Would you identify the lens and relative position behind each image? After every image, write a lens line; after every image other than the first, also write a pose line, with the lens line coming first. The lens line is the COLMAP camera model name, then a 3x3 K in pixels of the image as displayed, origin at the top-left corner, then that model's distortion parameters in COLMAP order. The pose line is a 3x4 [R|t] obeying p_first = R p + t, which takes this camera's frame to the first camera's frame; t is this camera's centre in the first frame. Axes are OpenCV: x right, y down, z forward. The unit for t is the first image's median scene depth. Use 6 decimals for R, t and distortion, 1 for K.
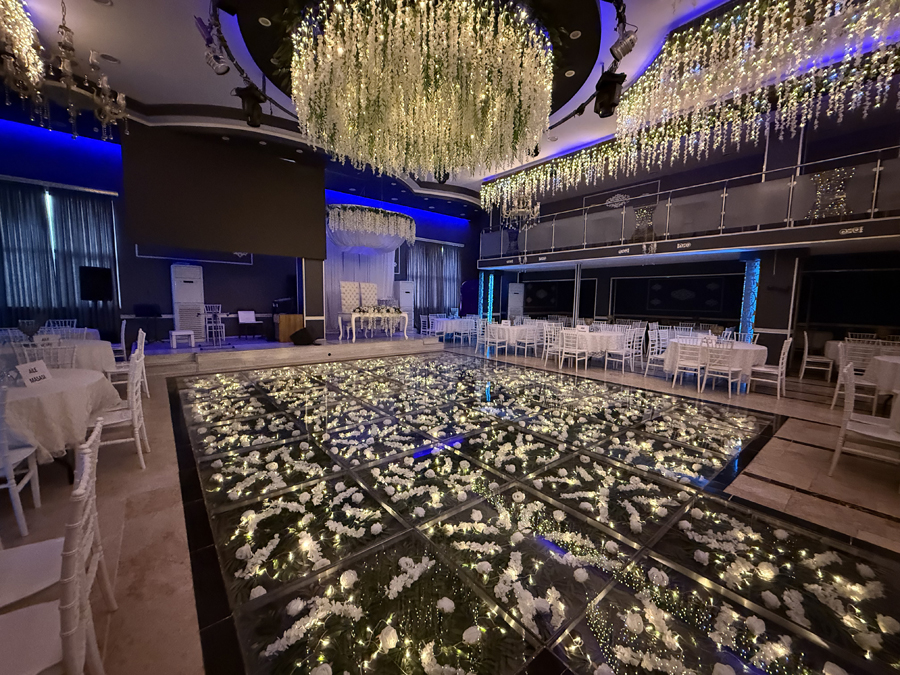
lens RADIAL K [[357.3, 0, 449.1], [0, 357.3, 336.3], [0, 0, 1]] dist [-0.001682, 0.000525]
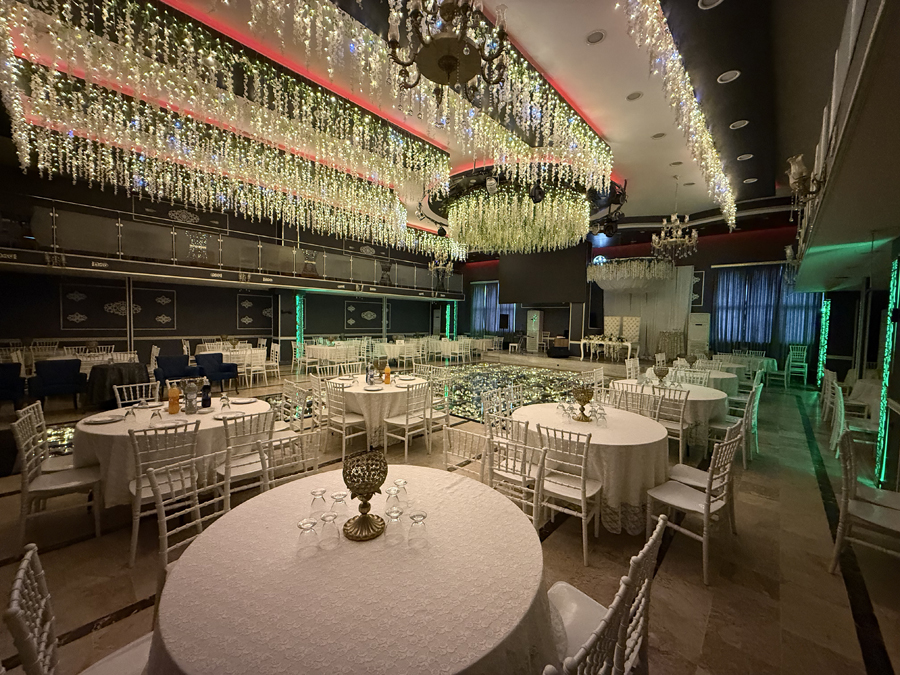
lens RADIAL K [[357.3, 0, 450.1], [0, 357.3, 335.6], [0, 0, 1]] dist [-0.001682, 0.000525]
pose [[0.137675, 0.028824, -0.990058, 1.055368], [-0.120599, 0.992627, 0.012129, -0.035785], [0.983108, 0.117730, 0.140136, 0.302822]]
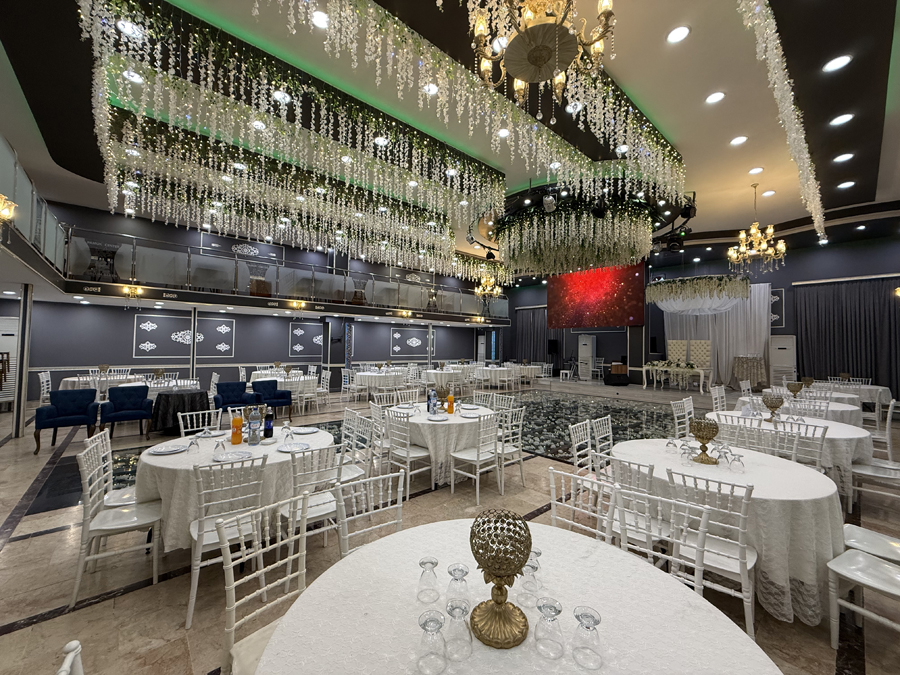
lens RADIAL K [[357.3, 0, 450.0], [0, 357.3, 335.8], [0, 0, 1]] dist [-0.001682, 0.000525]
pose [[0.034056, -0.047920, -0.998270, 1.007209], [-0.114892, 0.992040, -0.051540, -0.026023], [0.992794, 0.116449, 0.028280, 0.264924]]
